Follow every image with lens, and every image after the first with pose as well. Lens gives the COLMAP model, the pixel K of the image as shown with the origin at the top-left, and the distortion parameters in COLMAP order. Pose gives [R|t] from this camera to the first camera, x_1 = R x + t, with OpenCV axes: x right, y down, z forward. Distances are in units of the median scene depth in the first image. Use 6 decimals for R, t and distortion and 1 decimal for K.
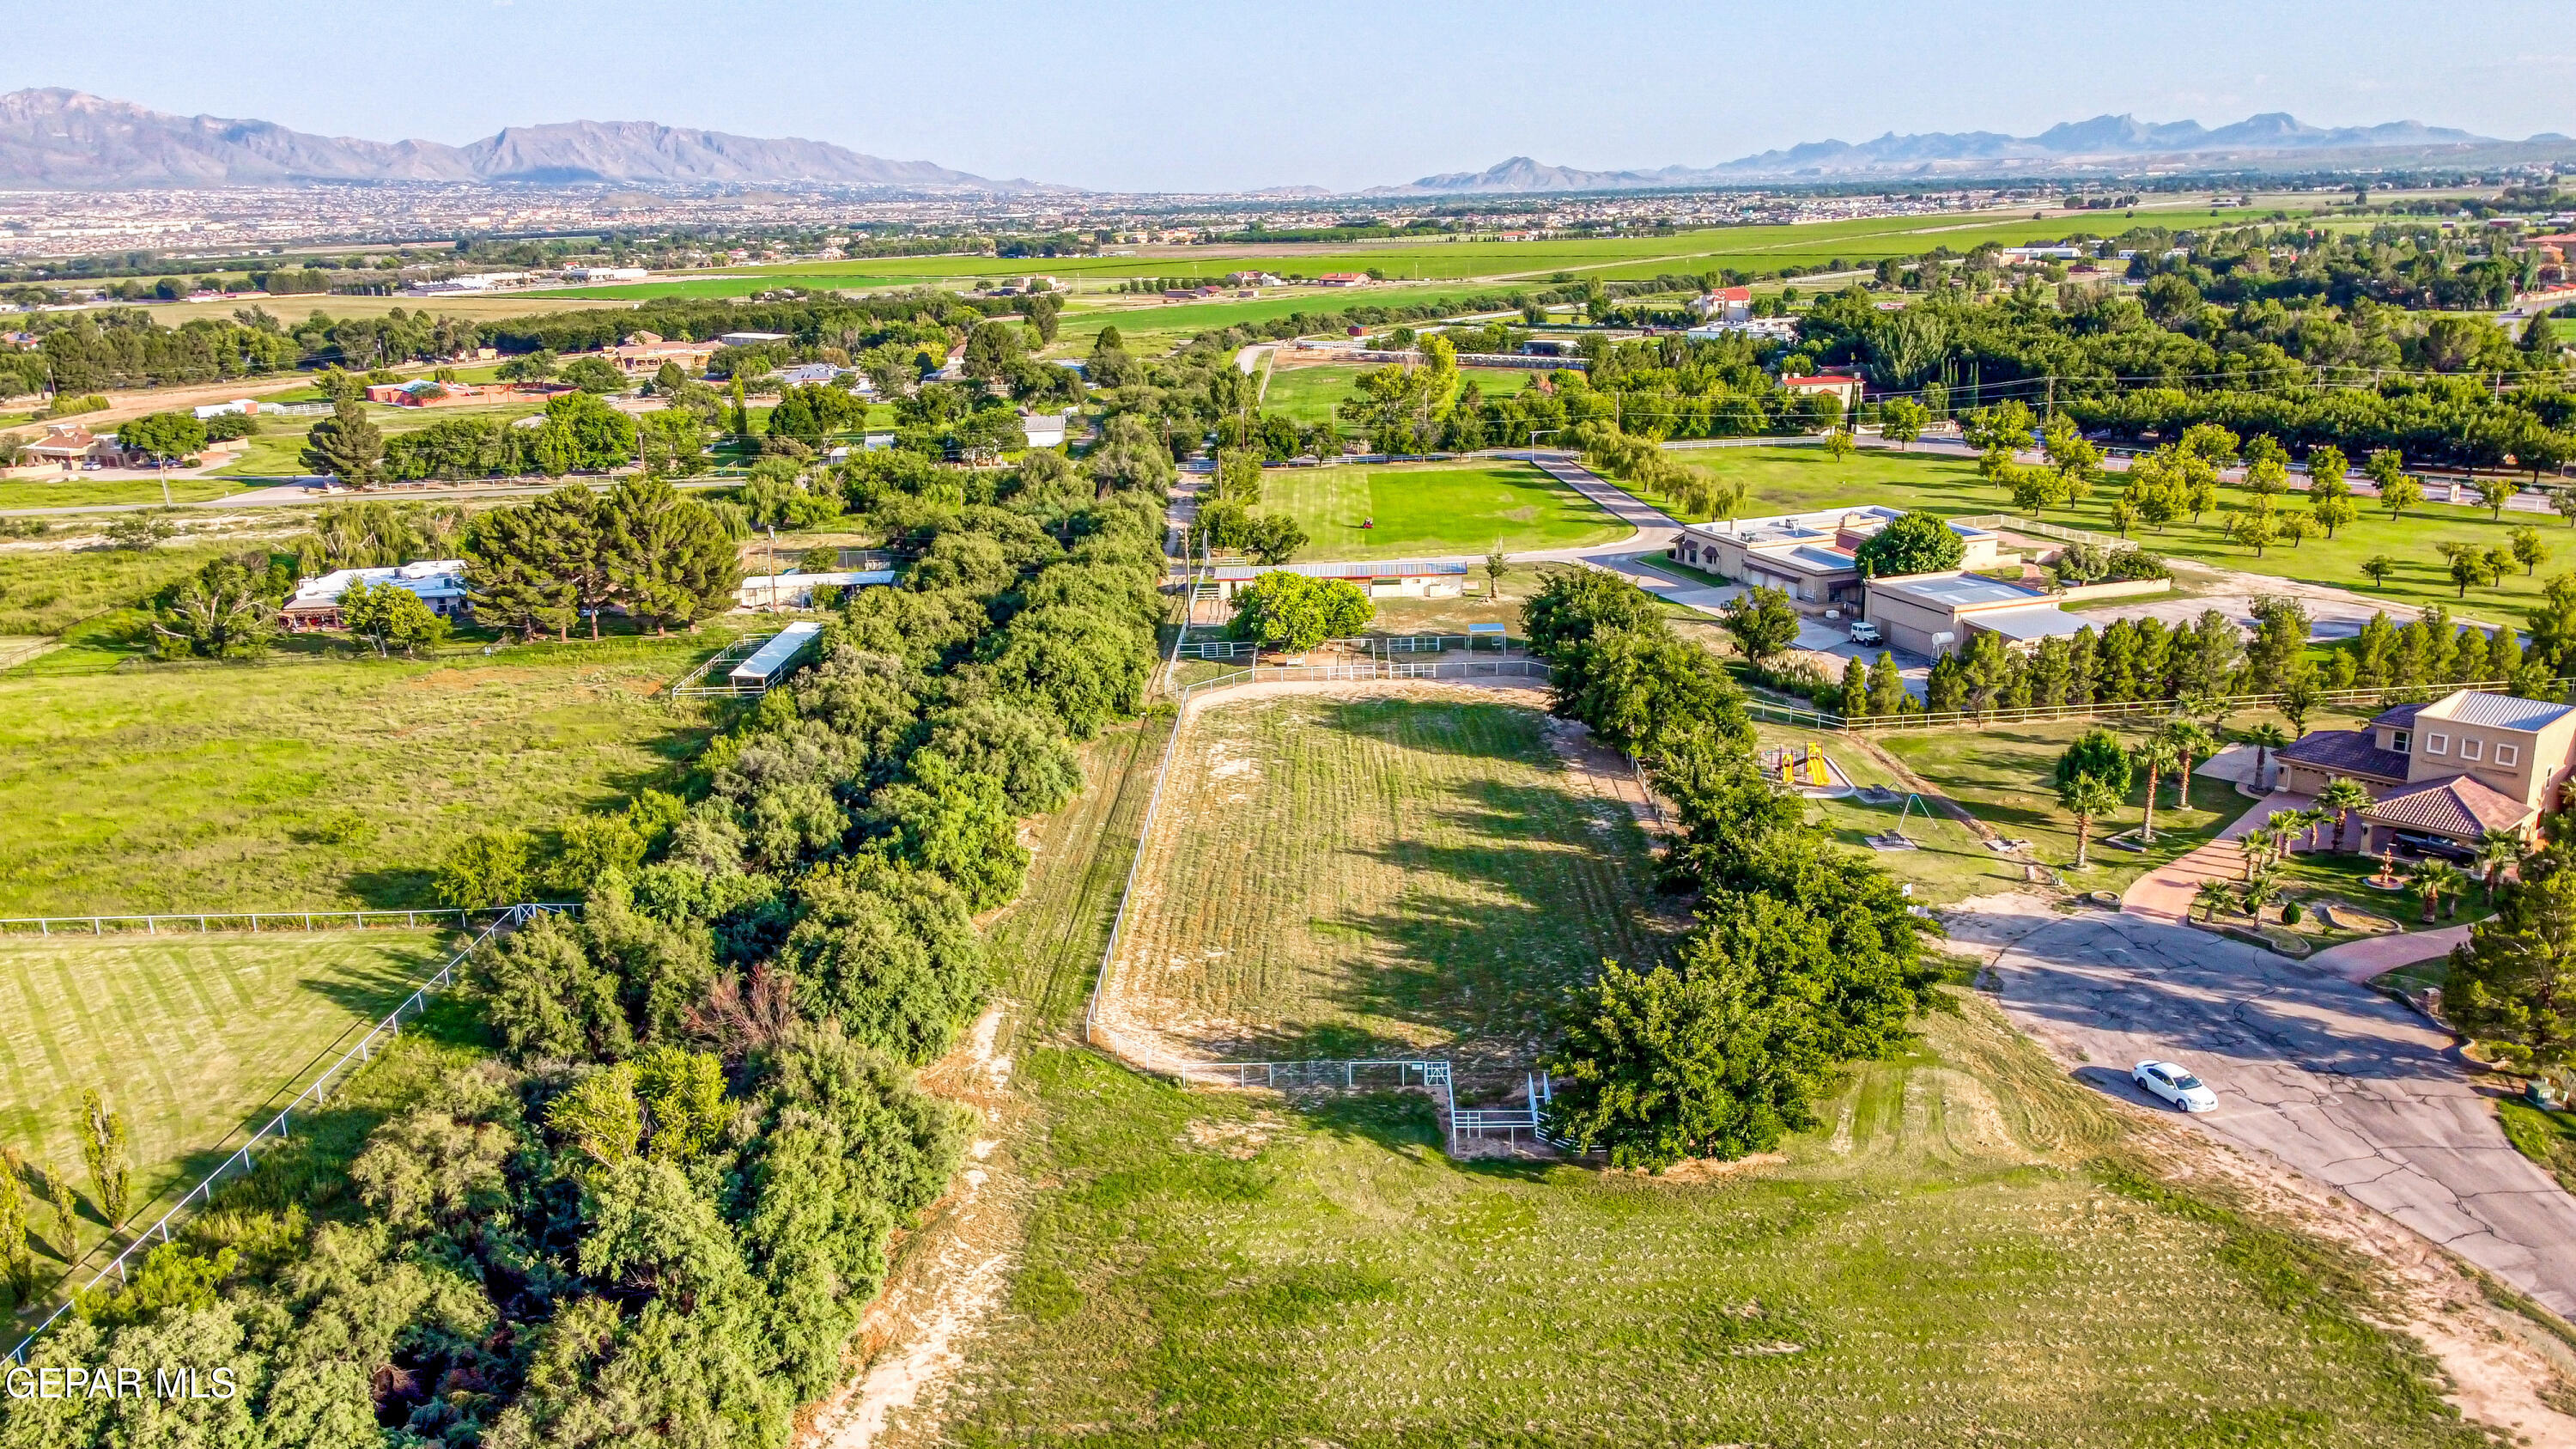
lens RADIAL K [[1955.3, 0, 1299.5], [0, 1955.3, 726.2], [0, 0, 1]] dist [0.009929, -0.018274]
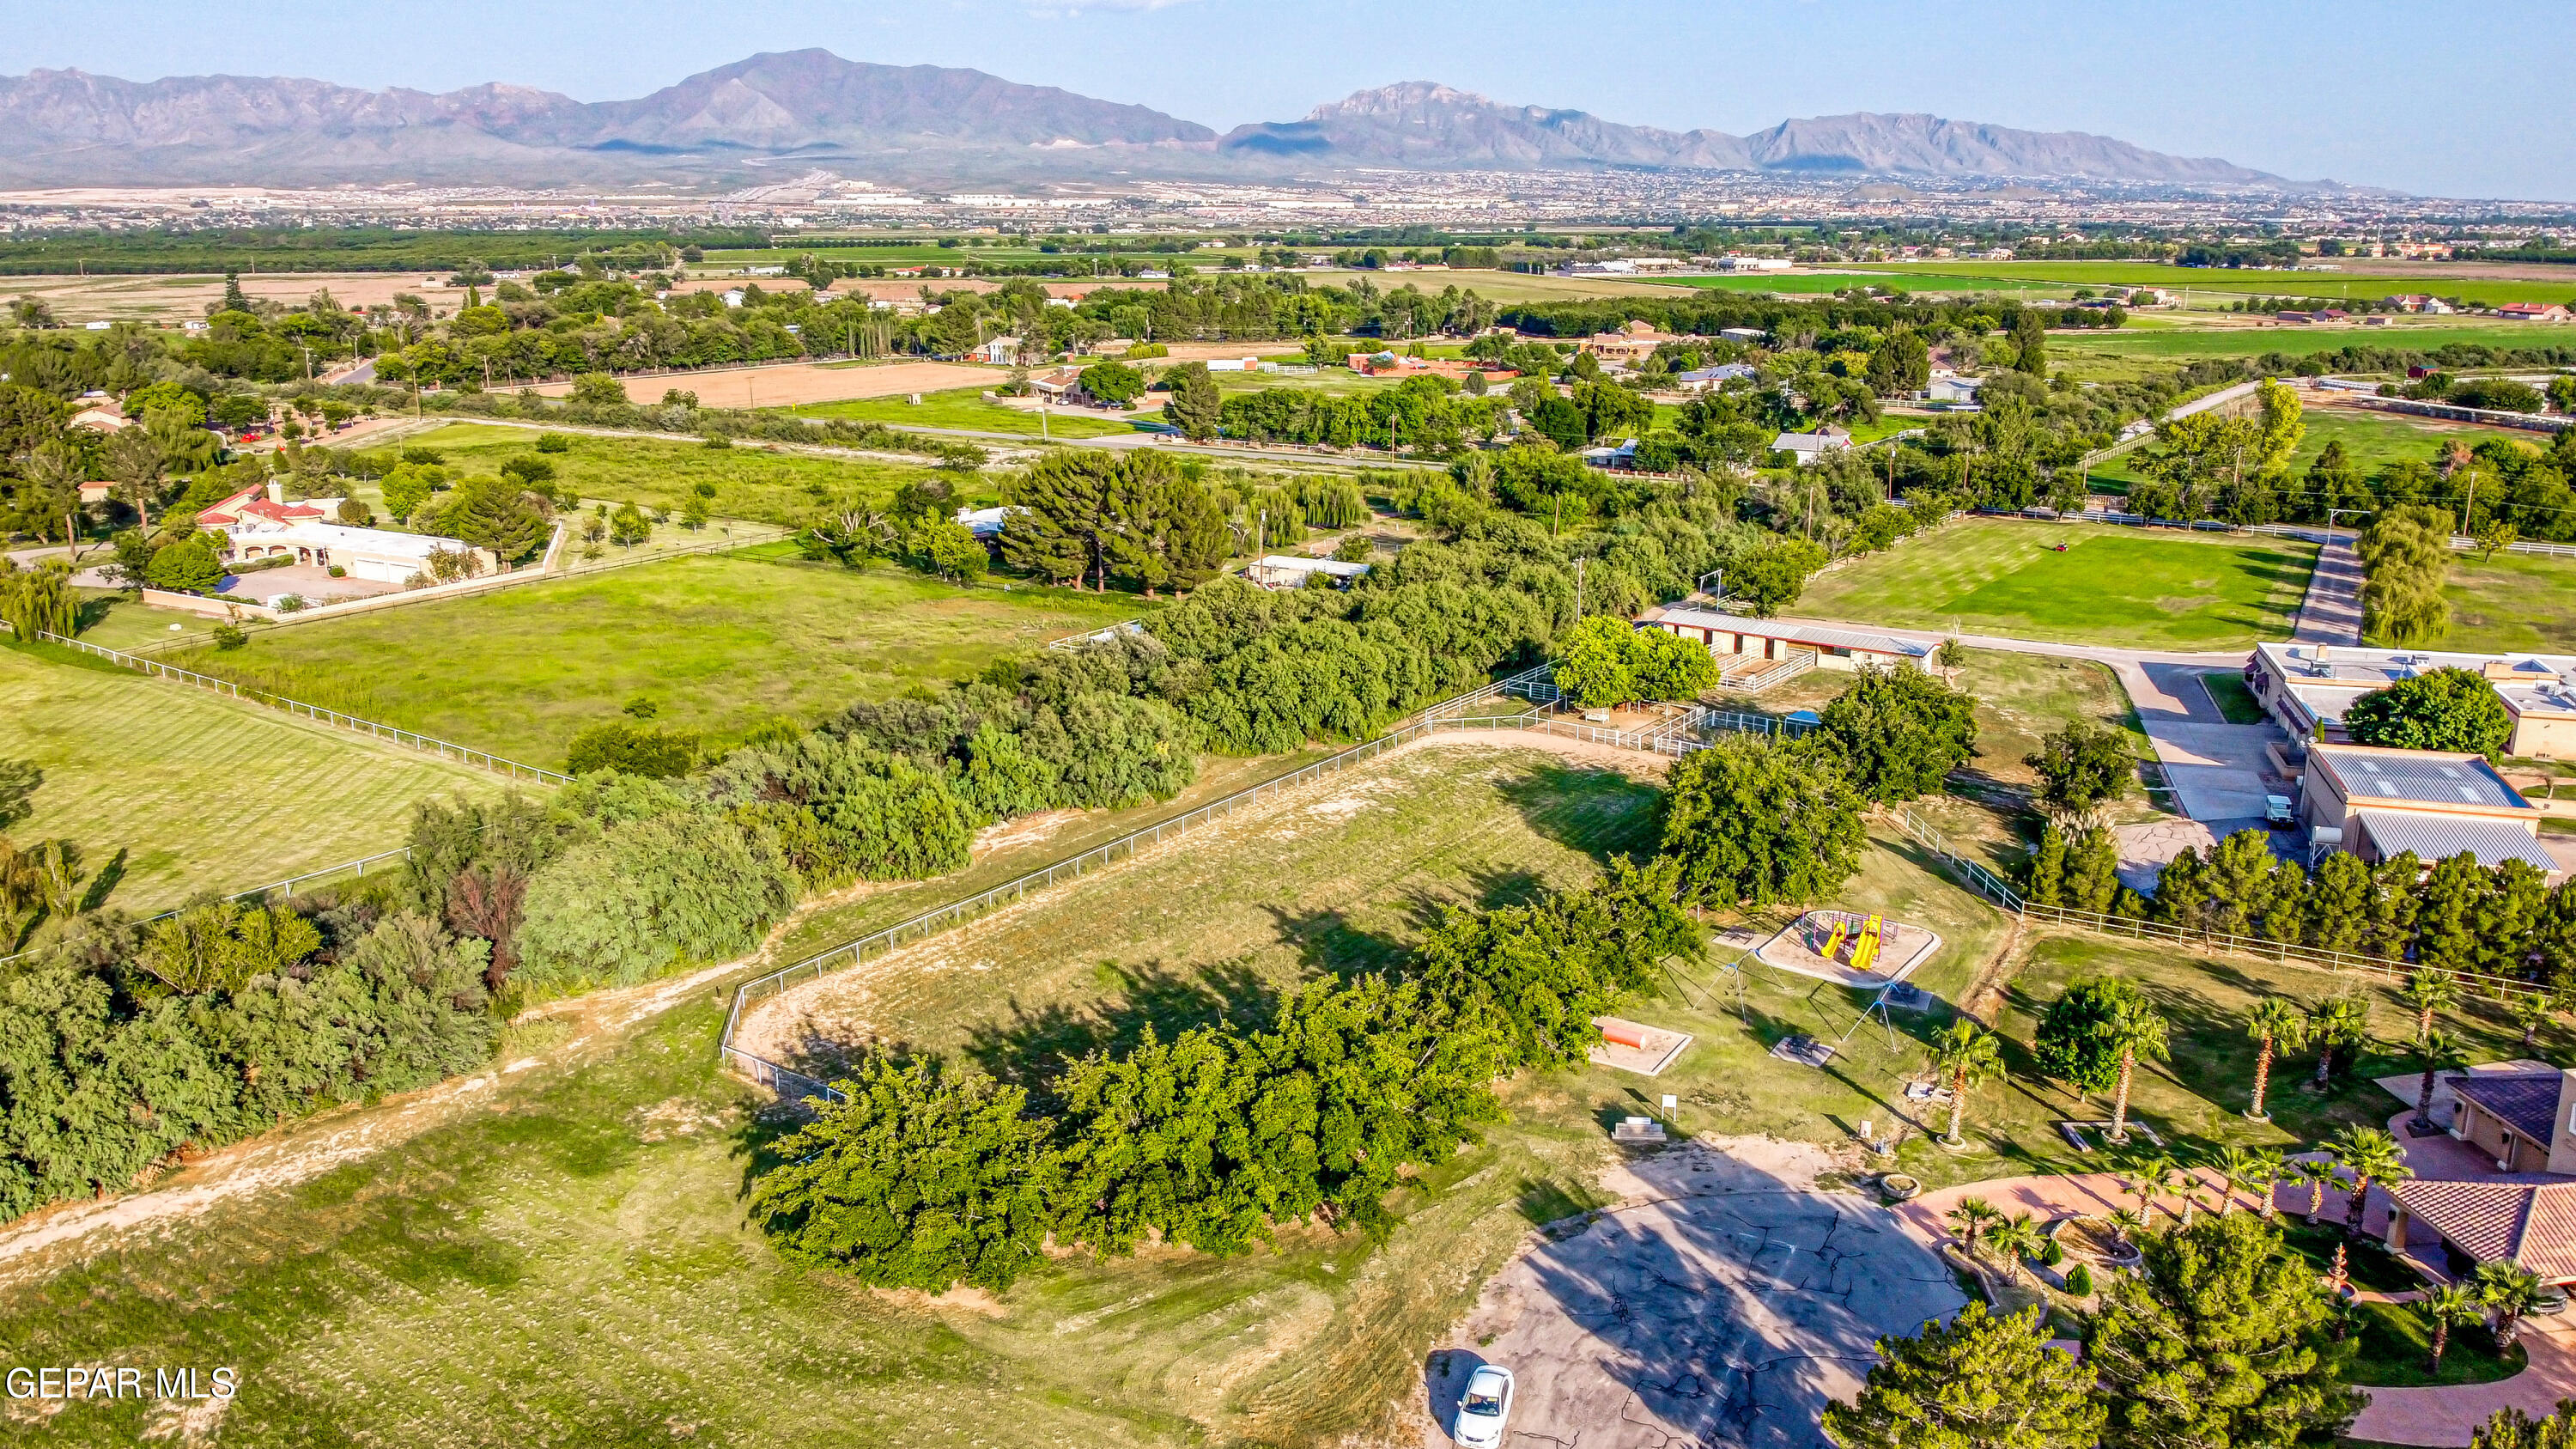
lens RADIAL K [[1955.3, 0, 1299.5], [0, 1955.3, 726.2], [0, 0, 1]] dist [0.009929, -0.018274]
pose [[0.819994, 0.176387, -0.544515, 0.201029], [-0.174378, 0.983093, 0.055859, -0.029184], [0.545162, 0.049148, 0.836889, 0.079183]]
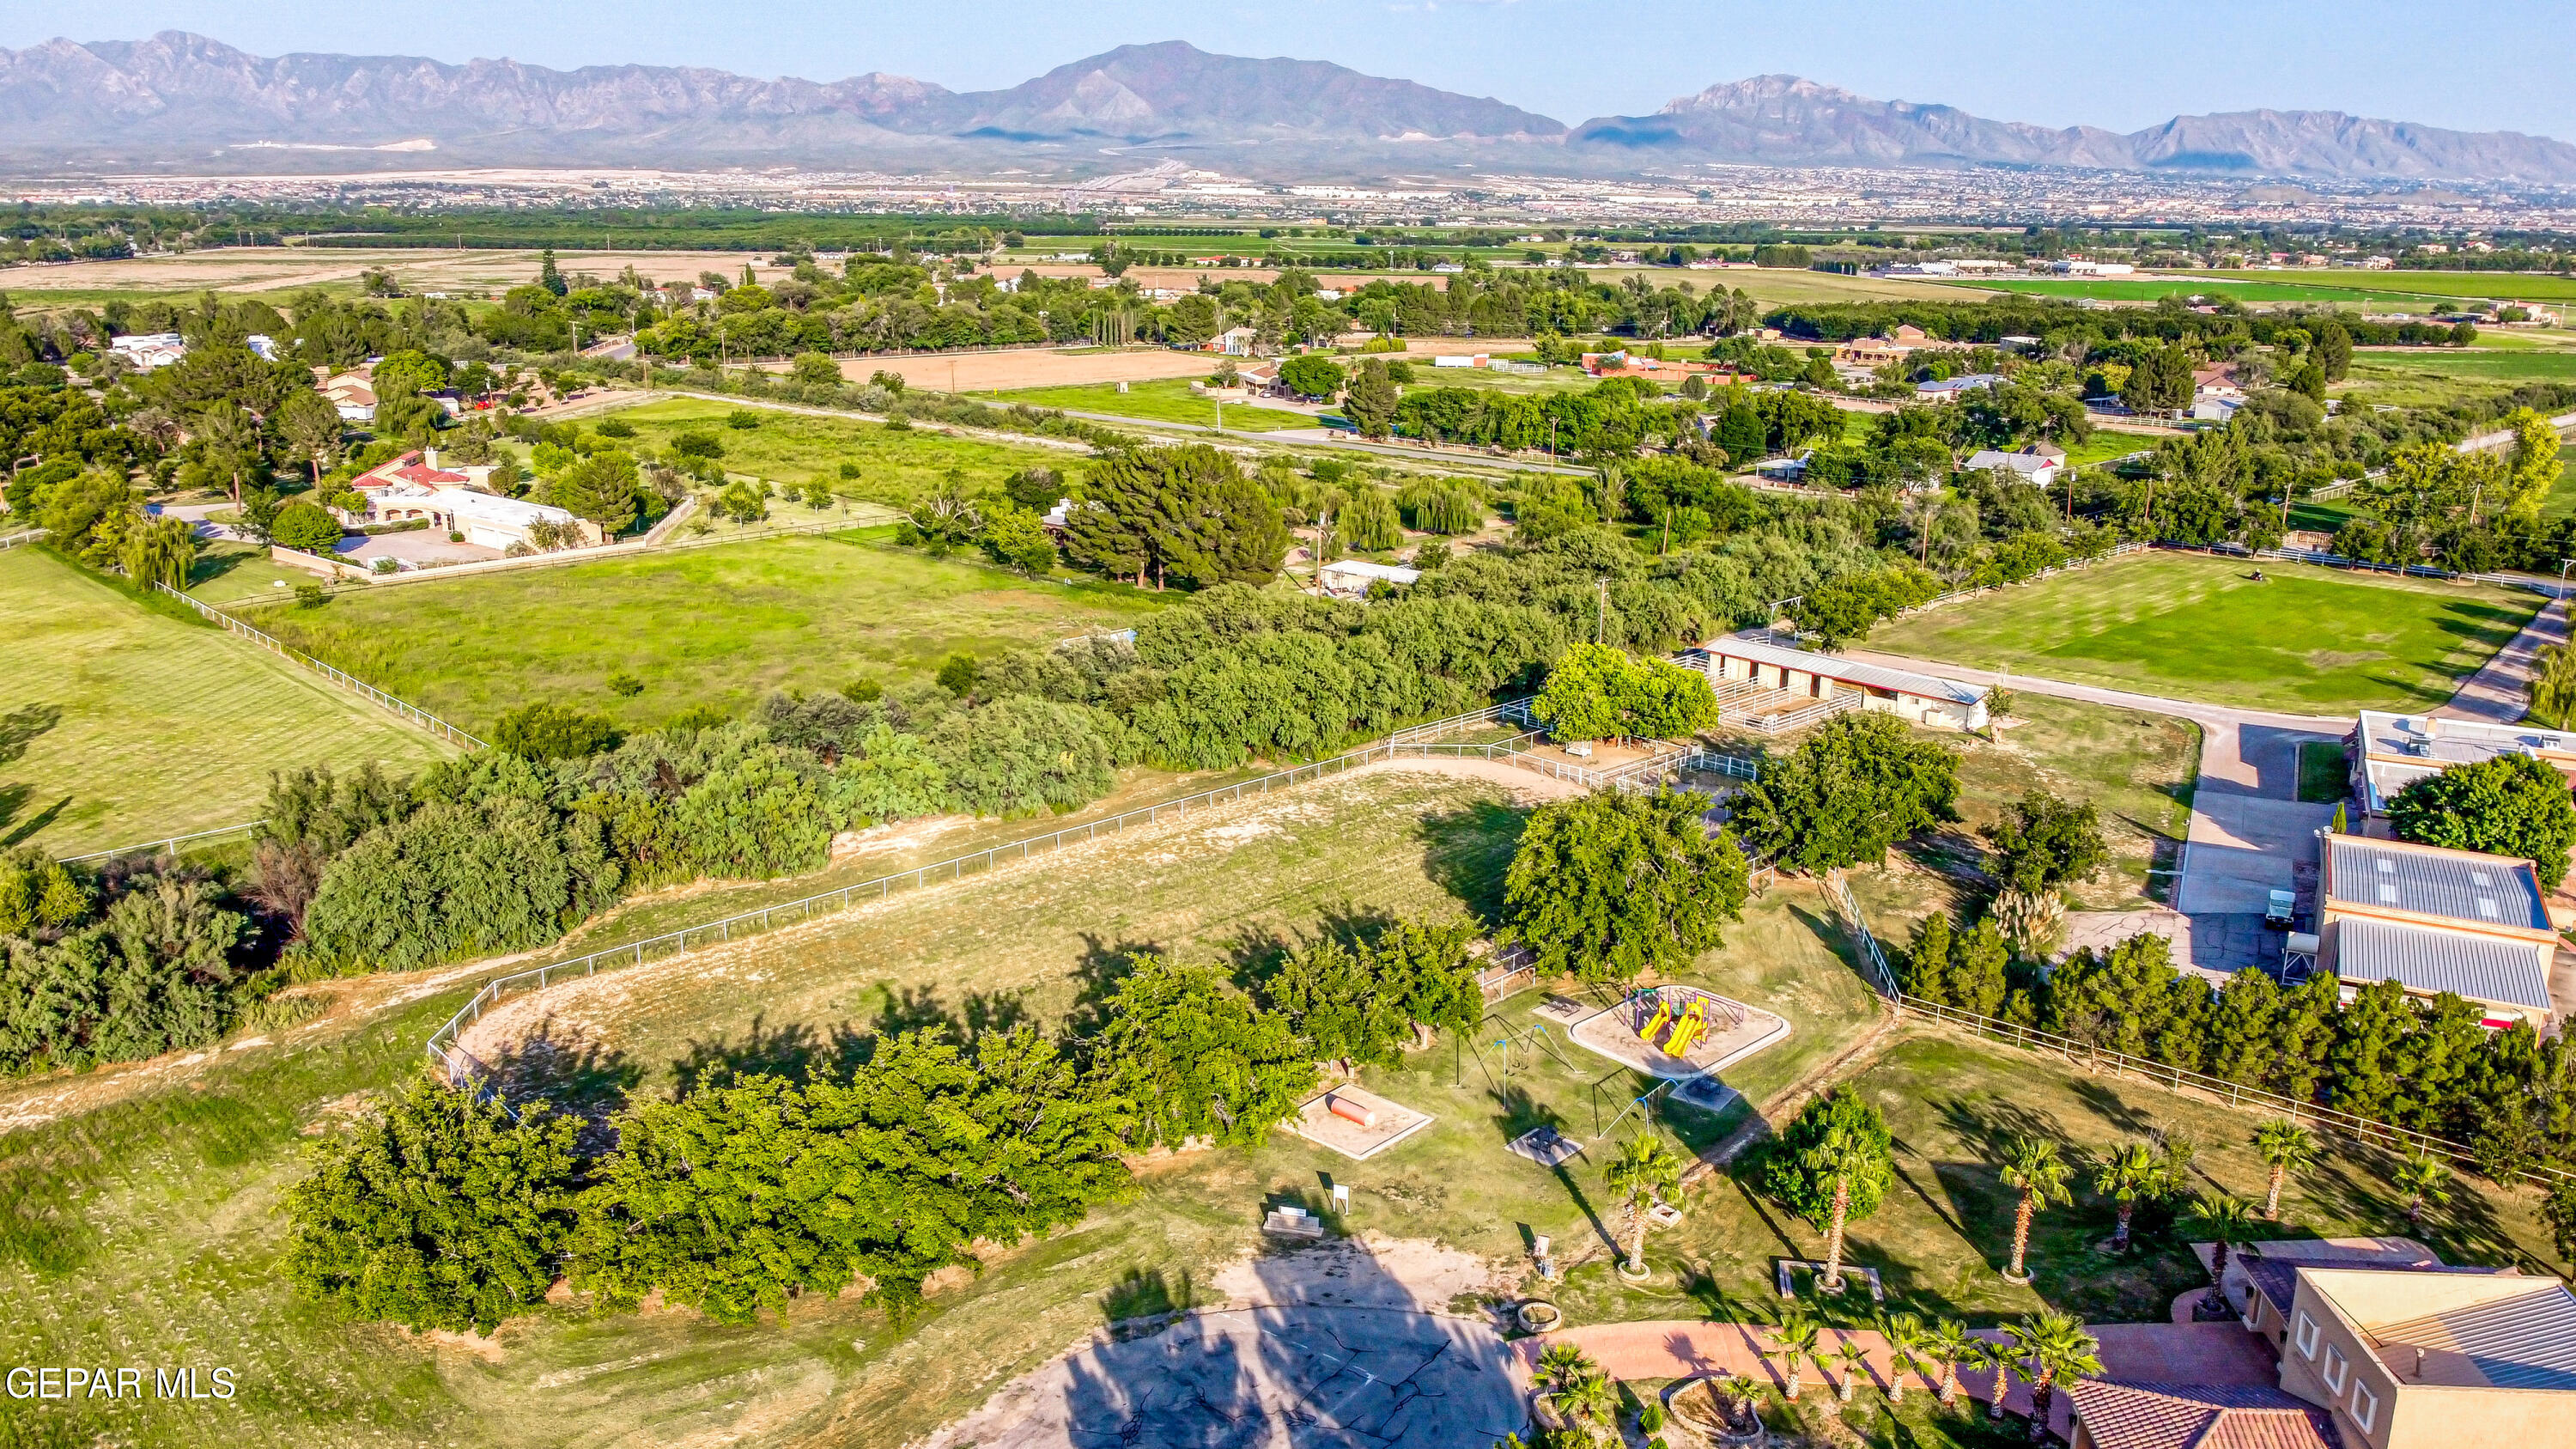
lens RADIAL K [[1955.3, 0, 1299.5], [0, 1955.3, 726.2], [0, 0, 1]] dist [0.009929, -0.018274]
pose [[0.709589, 0.222161, -0.668676, 0.251689], [-0.218175, 0.971630, 0.091291, -0.049766], [0.669987, 0.081109, 0.737928, 0.147881]]
